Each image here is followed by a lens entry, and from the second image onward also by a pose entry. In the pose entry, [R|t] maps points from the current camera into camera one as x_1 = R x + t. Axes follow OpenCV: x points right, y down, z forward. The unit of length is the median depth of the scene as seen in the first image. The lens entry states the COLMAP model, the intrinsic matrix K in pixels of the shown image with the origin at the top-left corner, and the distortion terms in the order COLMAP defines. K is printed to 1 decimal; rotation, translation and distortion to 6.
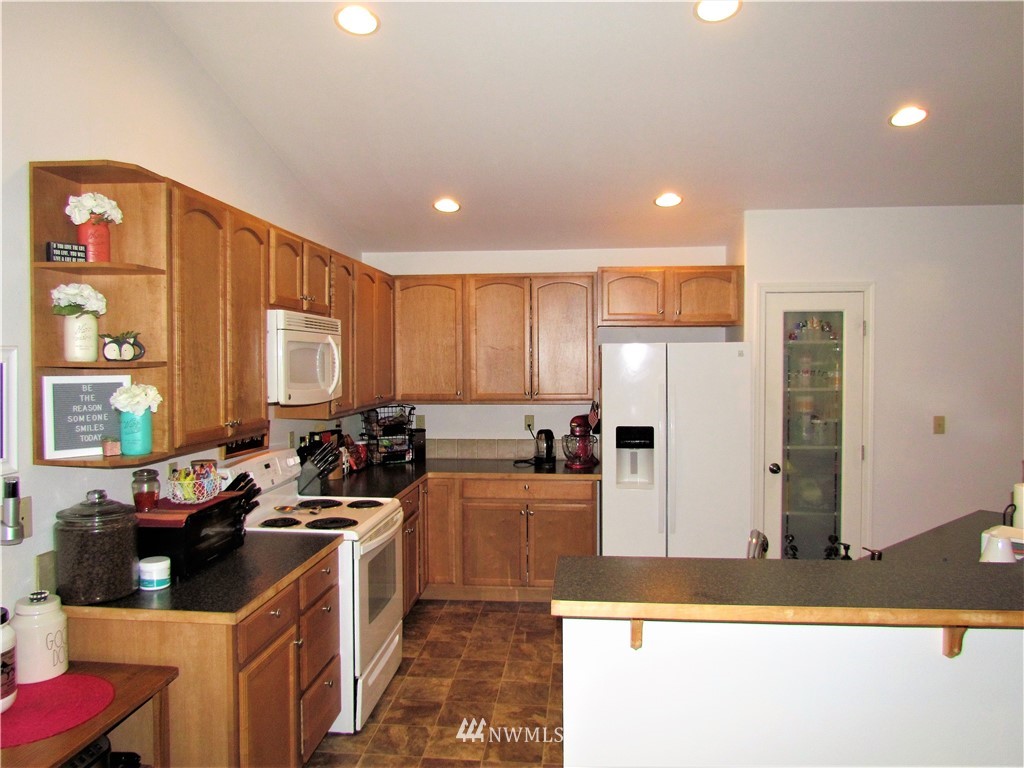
lens RADIAL K [[735.8, 0, 516.0], [0, 735.8, 380.1], [0, 0, 1]] dist [-0.009015, 0.003237]
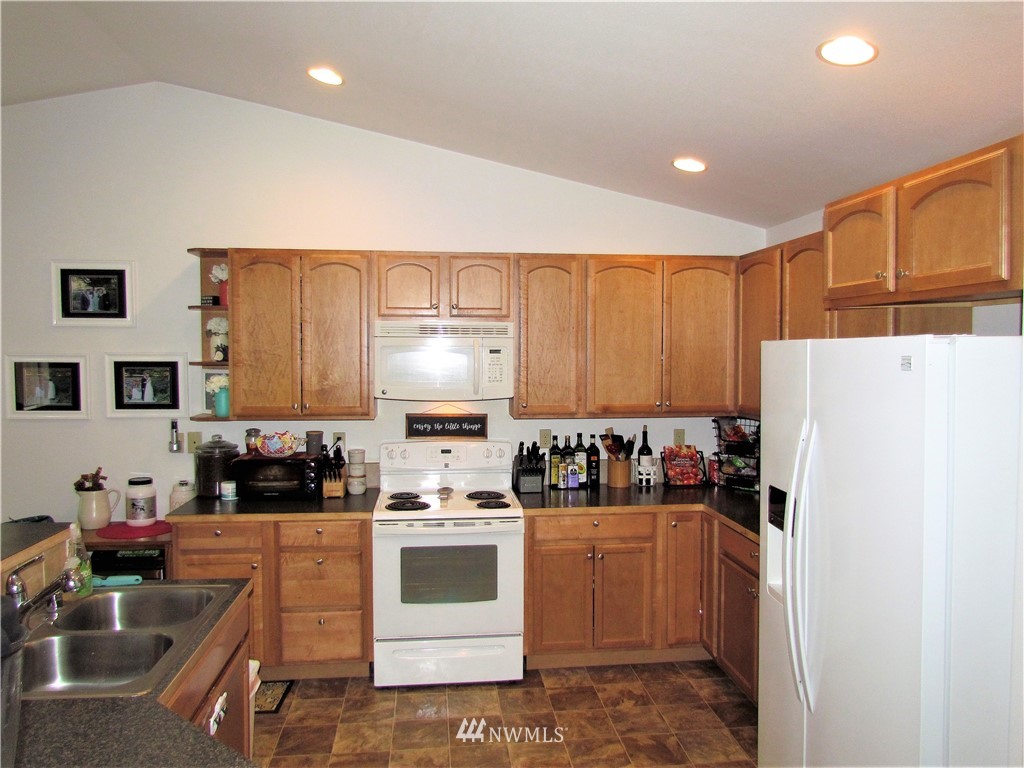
lens RADIAL K [[735.8, 0, 511.3], [0, 735.8, 385.5], [0, 0, 1]] dist [-0.009015, 0.003237]
pose [[0.198411, 0.050149, -0.978835, 0.675643], [-0.030381, 0.998525, 0.045000, -0.035704], [0.979648, 0.020809, 0.199641, 0.706213]]
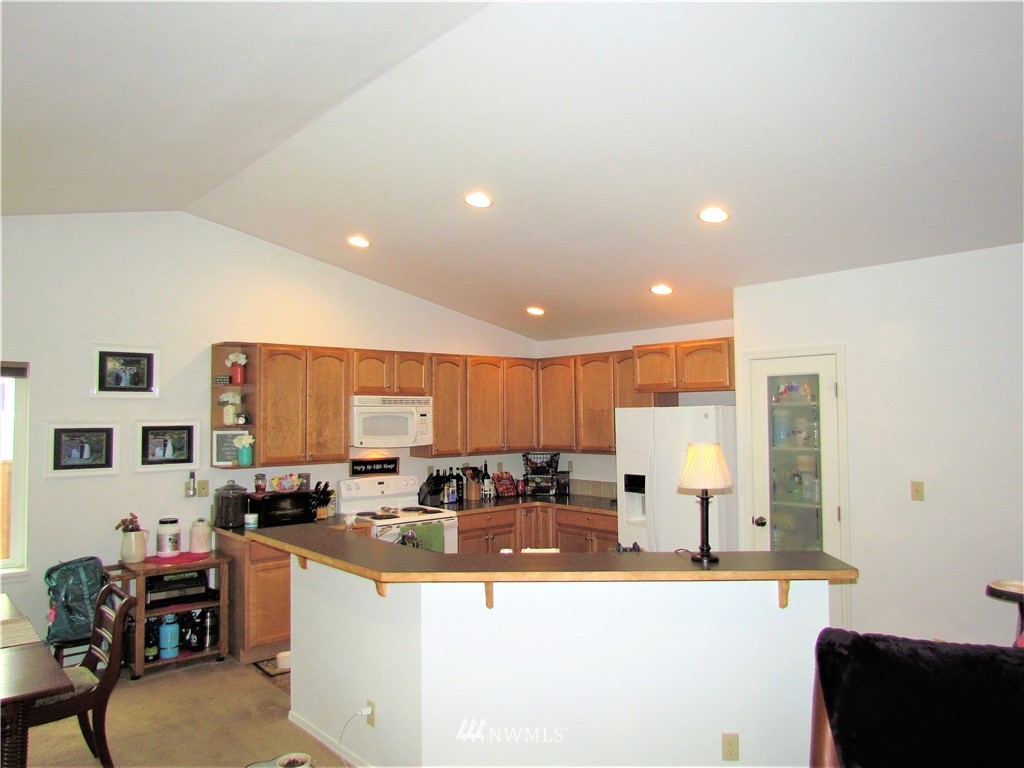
lens RADIAL K [[735.8, 0, 508.9], [0, 735.8, 381.9], [0, 0, 1]] dist [-0.009015, 0.003237]
pose [[0.724233, -0.034321, -0.688701, 0.884849], [-0.011868, 0.997992, -0.062215, -0.013728], [0.689454, 0.053232, 0.722371, -0.047282]]
